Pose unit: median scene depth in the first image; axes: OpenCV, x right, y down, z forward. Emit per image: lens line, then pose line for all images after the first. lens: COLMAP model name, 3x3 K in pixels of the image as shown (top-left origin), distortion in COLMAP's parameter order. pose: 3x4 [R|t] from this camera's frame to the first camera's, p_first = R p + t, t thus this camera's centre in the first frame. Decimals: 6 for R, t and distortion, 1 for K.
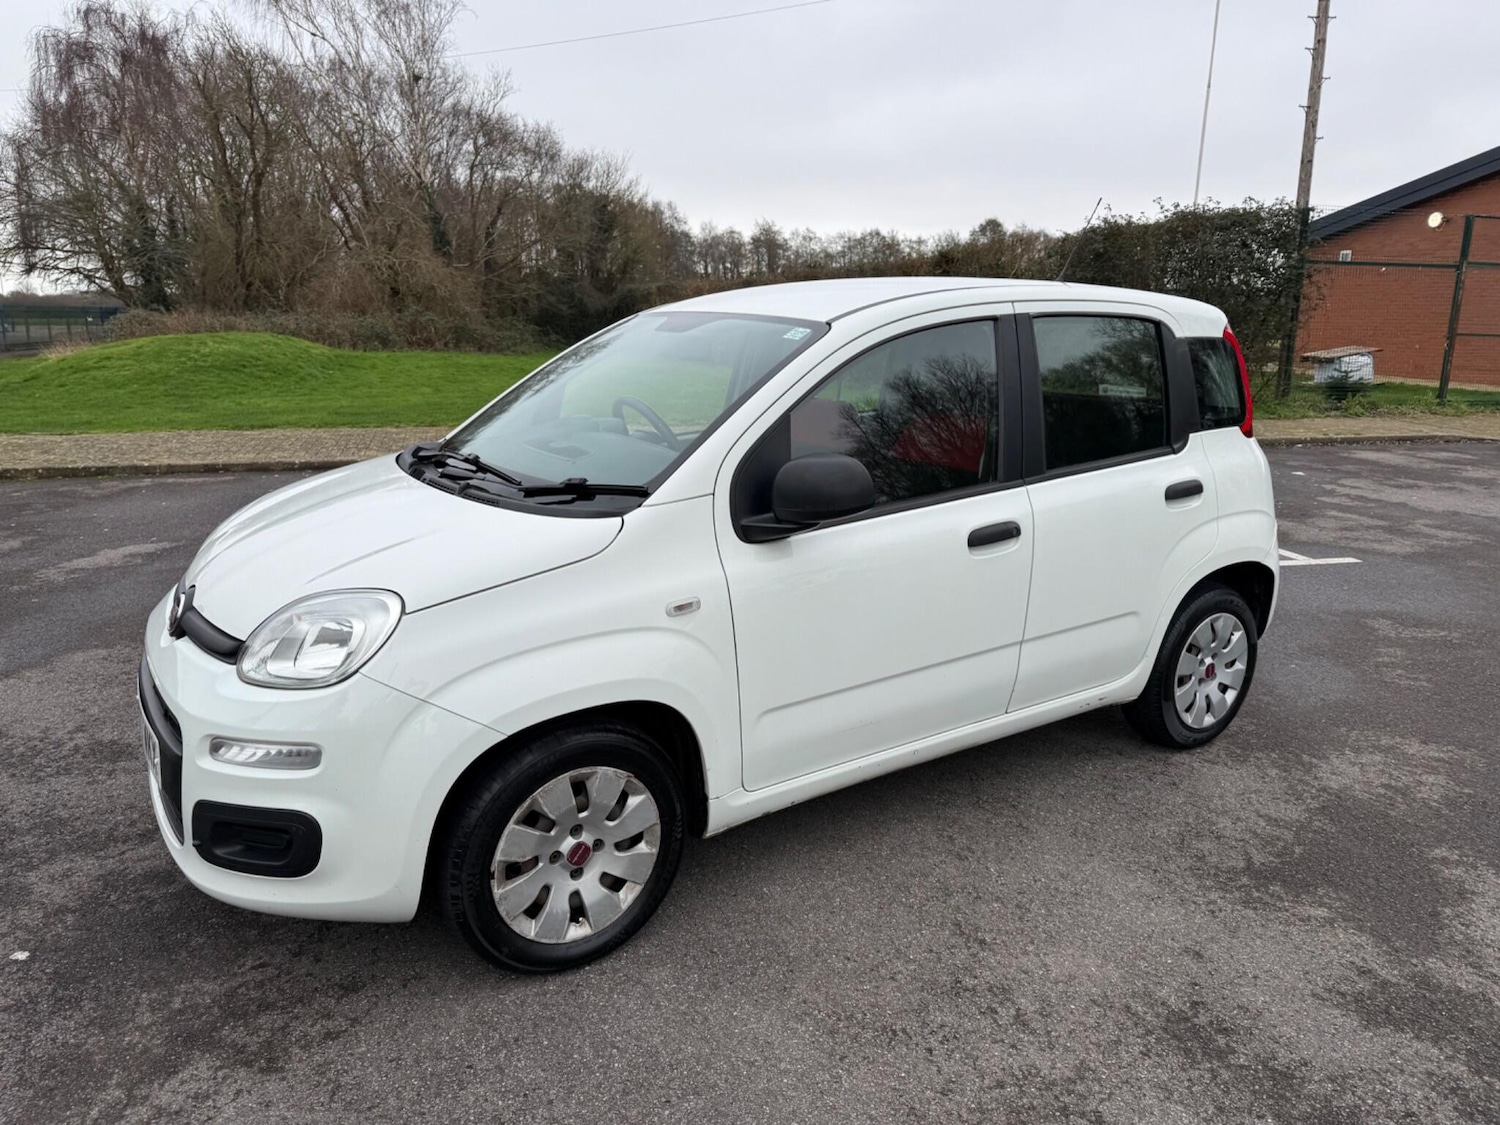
lens RADIAL K [[1050.7, 0, 748.5], [0, 1050.7, 557.7], [0, 0, 1]] dist [0.021639, -0.029307]
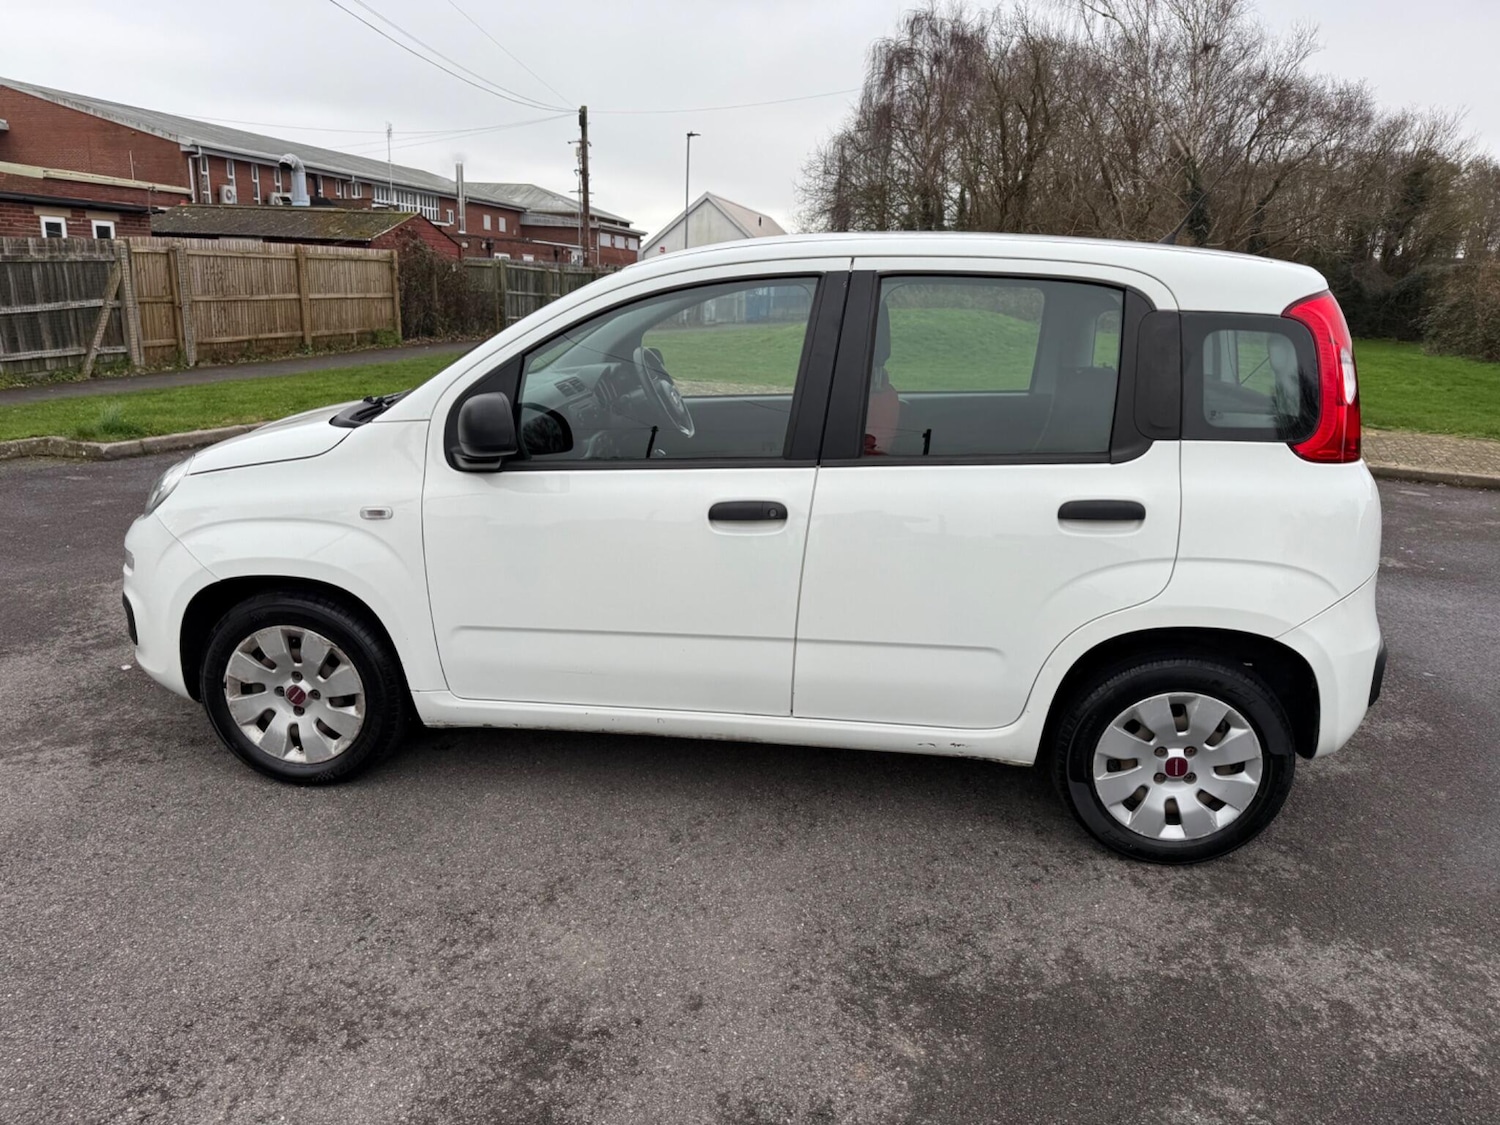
lens RADIAL K [[1050.7, 0, 743.4], [0, 1050.7, 566.9], [0, 0, 1]] dist [0.021639, -0.029307]
pose [[0.759324, 0.186031, -0.623554, 0.772446], [-0.170921, 0.981635, 0.084725, -0.049430], [0.627864, 0.042245, 0.777176, 0.276674]]
